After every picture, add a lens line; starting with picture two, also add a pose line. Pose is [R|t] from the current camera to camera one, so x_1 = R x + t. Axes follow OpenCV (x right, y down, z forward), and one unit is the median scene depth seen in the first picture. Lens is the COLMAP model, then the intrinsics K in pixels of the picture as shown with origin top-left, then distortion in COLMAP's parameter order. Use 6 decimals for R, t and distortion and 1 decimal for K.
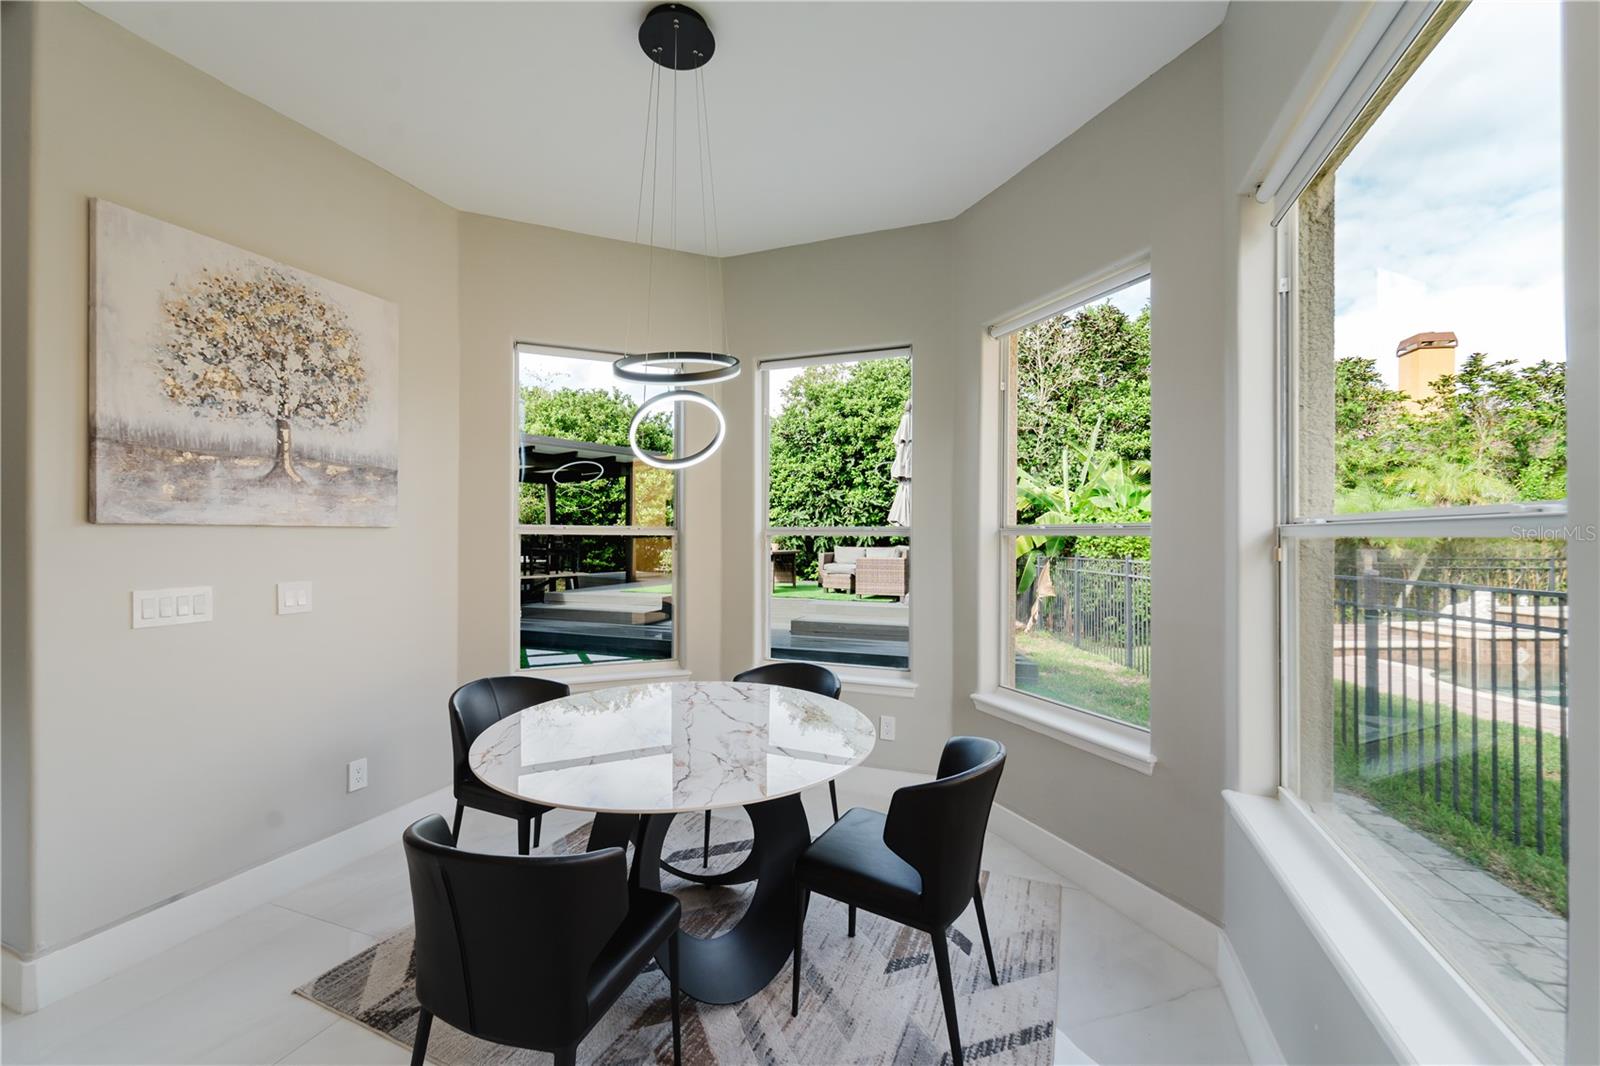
lens RADIAL K [[637.5, 0, 800.0], [0, 637.5, 533.0], [0, 0, 1]] dist [0.002545, 0.000237]
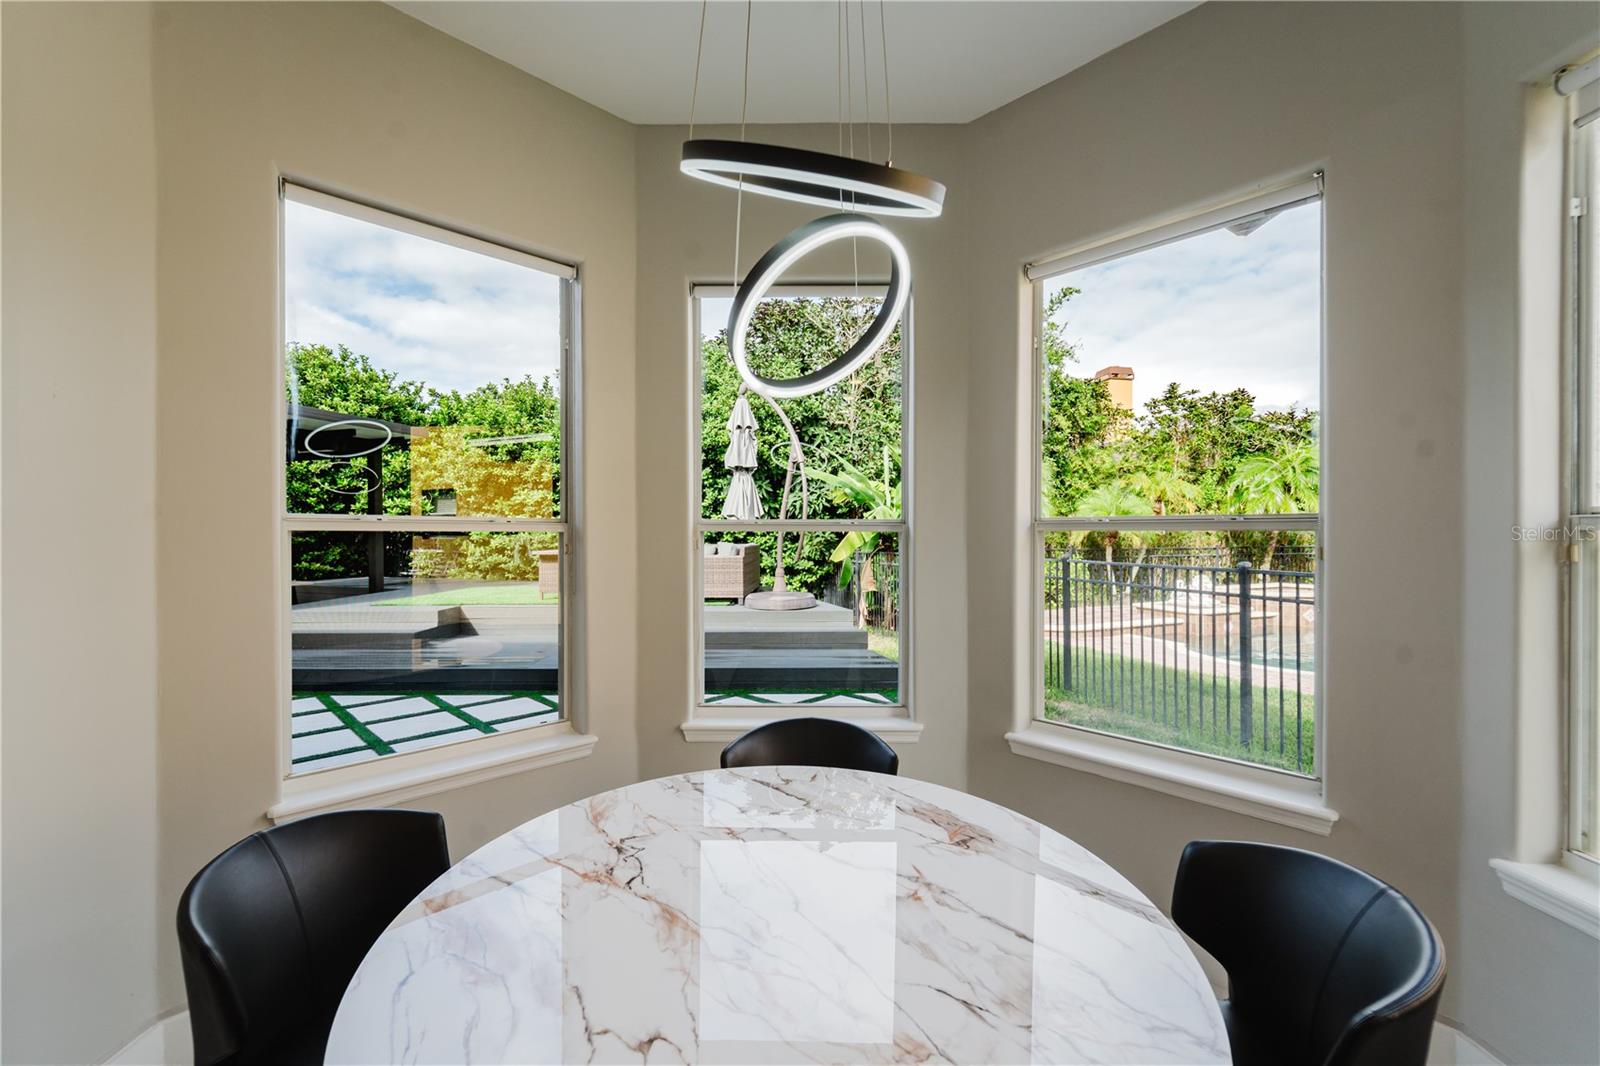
lens RADIAL K [[643.7, 0, 800.0], [0, 643.7, 533.0], [0, 0, 1]] dist [-0.000451, 0.000219]
pose [[0.938048, -0.004002, 0.346482, -0.058616], [0.001595, 0.999973, 0.007232, 0.000166], [-0.346502, -0.006232, 0.938029, 0.086118]]
